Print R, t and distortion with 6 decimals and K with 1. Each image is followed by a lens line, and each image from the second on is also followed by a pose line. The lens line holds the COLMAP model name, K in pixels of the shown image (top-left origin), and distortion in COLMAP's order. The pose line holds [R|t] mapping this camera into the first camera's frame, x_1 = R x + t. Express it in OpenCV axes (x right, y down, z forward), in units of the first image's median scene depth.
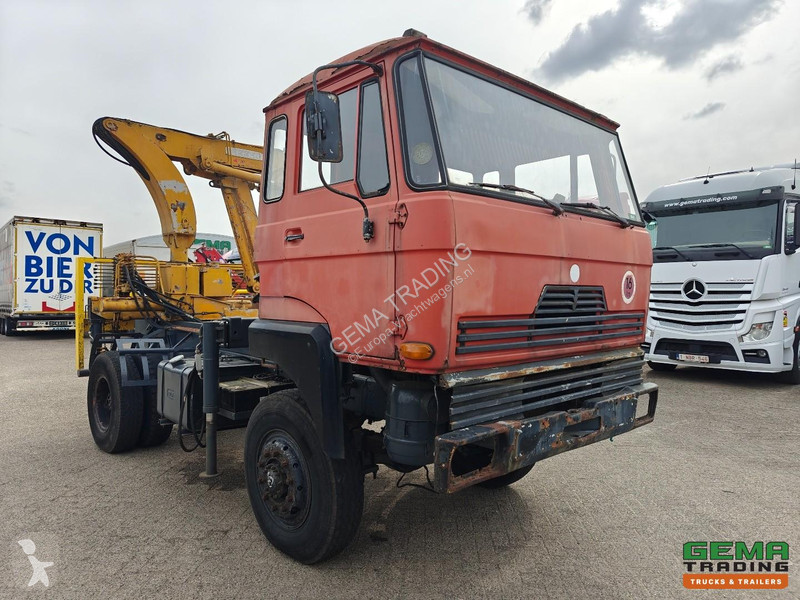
lens RADIAL K [[548.0, 0, 408.4], [0, 548.0, 315.5], [0, 0, 1]] dist [-0.002116, 0.000225]
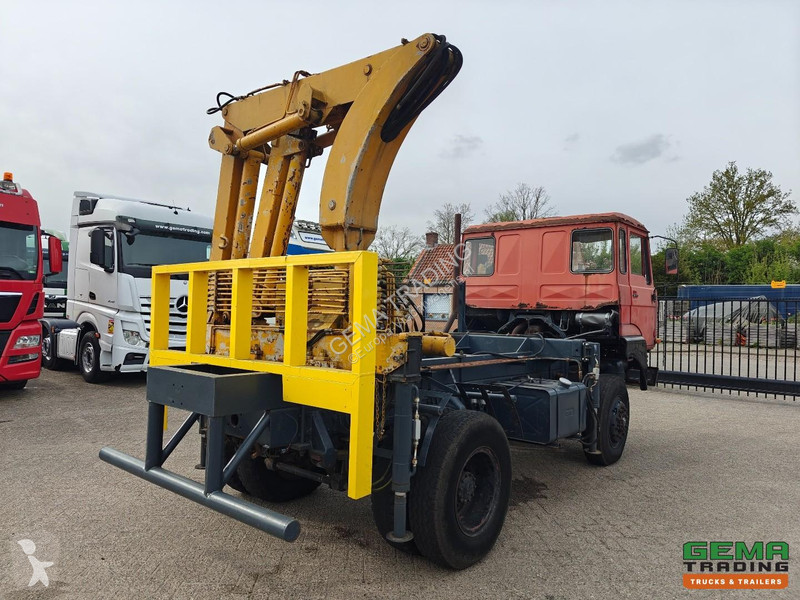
lens RADIAL K [[561.4, 0, 400.0], [0, 561.4, 300.0], [0, 0, 1]] dist [0.003313, -0.005137]
pose [[-0.123577, 0.010392, 0.992281, -0.729858], [0.016001, 0.999836, -0.008479, -0.038436], [-0.992206, 0.014829, -0.123723, 0.687071]]
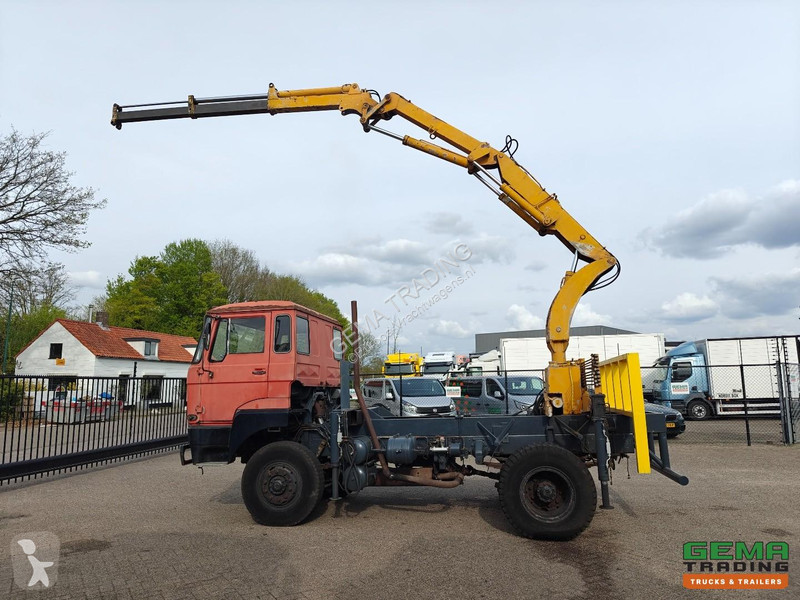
lens RADIAL K [[571.9, 0, 400.4], [0, 571.9, 310.5], [0, 0, 1]] dist [0.000813, 0.000990]
pose [[-0.817303, -0.054851, -0.573591, 0.395468], [-0.000528, 0.995530, -0.094447, -0.062312], [0.576207, -0.076889, -0.813679, 1.230841]]
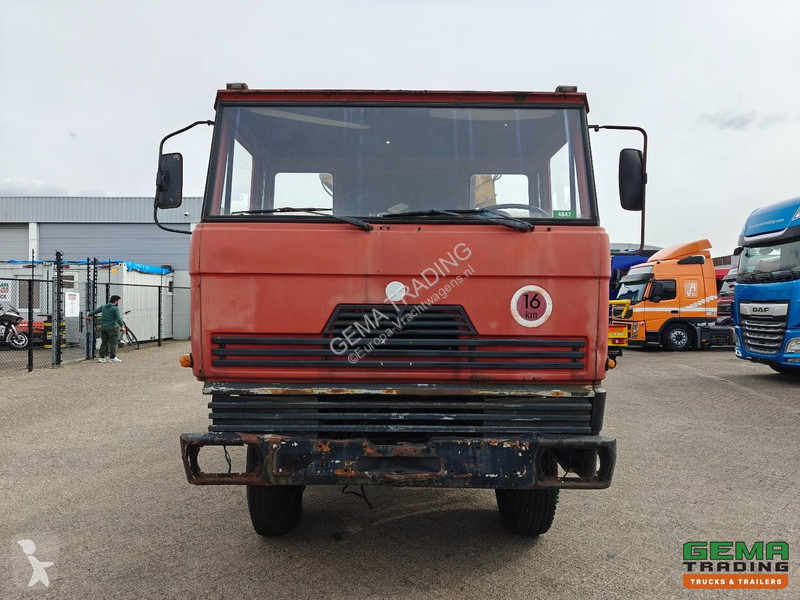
lens RADIAL K [[571.9, 0, 400.4], [0, 571.9, 310.5], [0, 0, 1]] dist [0.000813, 0.000990]
pose [[0.734674, 0.025177, -0.677953, 0.298823], [-0.032665, 0.999465, 0.001719, -0.014712], [0.677634, 0.020882, 0.735103, 0.098818]]
